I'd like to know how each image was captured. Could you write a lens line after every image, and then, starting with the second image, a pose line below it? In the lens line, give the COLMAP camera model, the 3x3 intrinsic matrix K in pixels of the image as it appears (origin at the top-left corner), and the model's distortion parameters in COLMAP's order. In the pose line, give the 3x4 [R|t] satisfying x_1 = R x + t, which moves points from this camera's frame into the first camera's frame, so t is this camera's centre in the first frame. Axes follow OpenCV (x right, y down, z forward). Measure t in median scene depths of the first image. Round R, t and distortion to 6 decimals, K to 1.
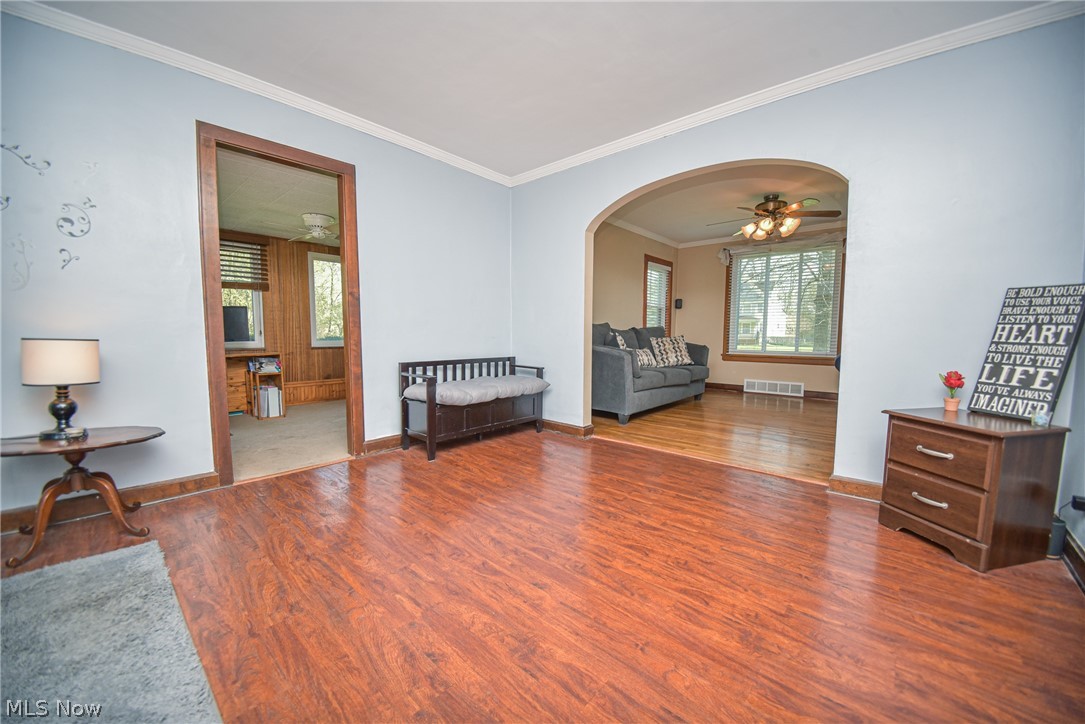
lens RADIAL K [[413.6, 0, 548.3], [0, 413.6, 362.3], [0, 0, 1]] dist [-0.024438, -0.001180]
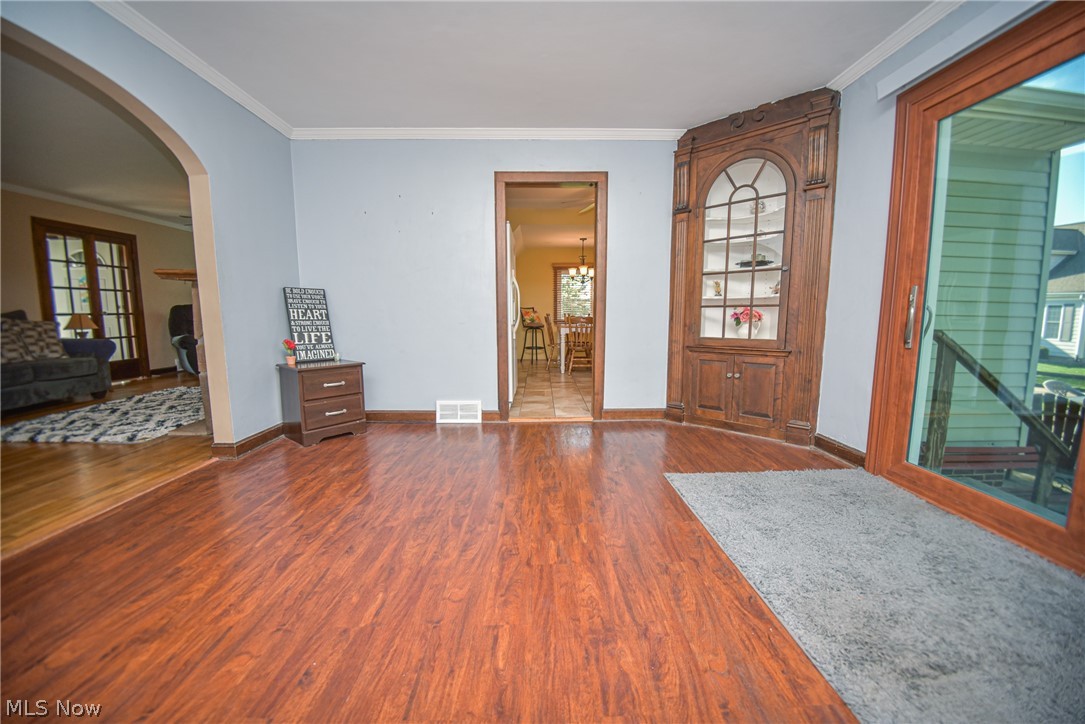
lens RADIAL K [[413.6, 0, 545.6], [0, 413.6, 362.9], [0, 0, 1]] dist [-0.024438, -0.001180]
pose [[-0.678082, -0.091822, 0.729228, -0.904881], [0.050857, 0.983926, 0.171182, -0.117674], [-0.733225, 0.153162, -0.662512, 1.460517]]
